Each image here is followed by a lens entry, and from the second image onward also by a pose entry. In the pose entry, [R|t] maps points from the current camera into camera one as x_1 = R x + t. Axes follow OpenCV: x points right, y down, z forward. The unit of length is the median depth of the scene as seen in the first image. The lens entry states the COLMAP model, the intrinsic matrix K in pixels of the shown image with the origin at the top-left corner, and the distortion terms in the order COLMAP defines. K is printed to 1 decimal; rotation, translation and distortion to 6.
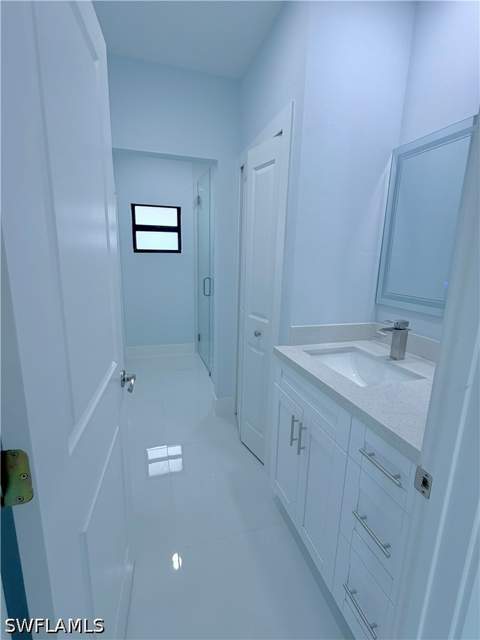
lens RADIAL K [[299.7, 0, 237.8], [0, 299.7, 320.5], [0, 0, 1]] dist [0.000523, 0.000092]
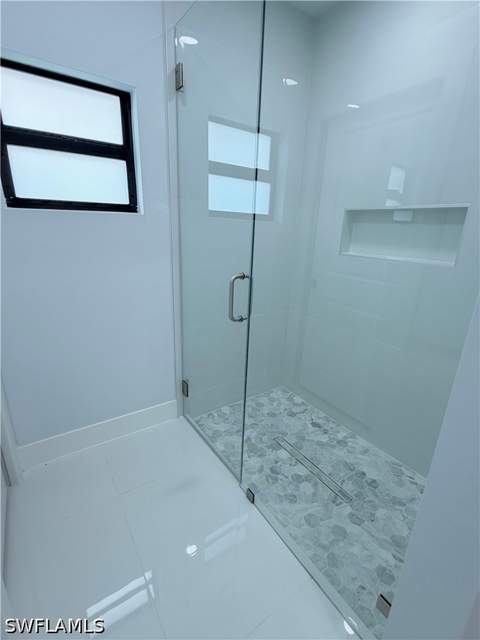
lens RADIAL K [[299.7, 0, 237.8], [0, 299.7, 320.5], [0, 0, 1]] dist [0.000523, 0.000092]
pose [[0.952832, -0.080907, 0.292515, -0.192827], [0.052479, 0.993216, 0.103769, -0.108083], [-0.298926, -0.083524, 0.950614, 0.541812]]
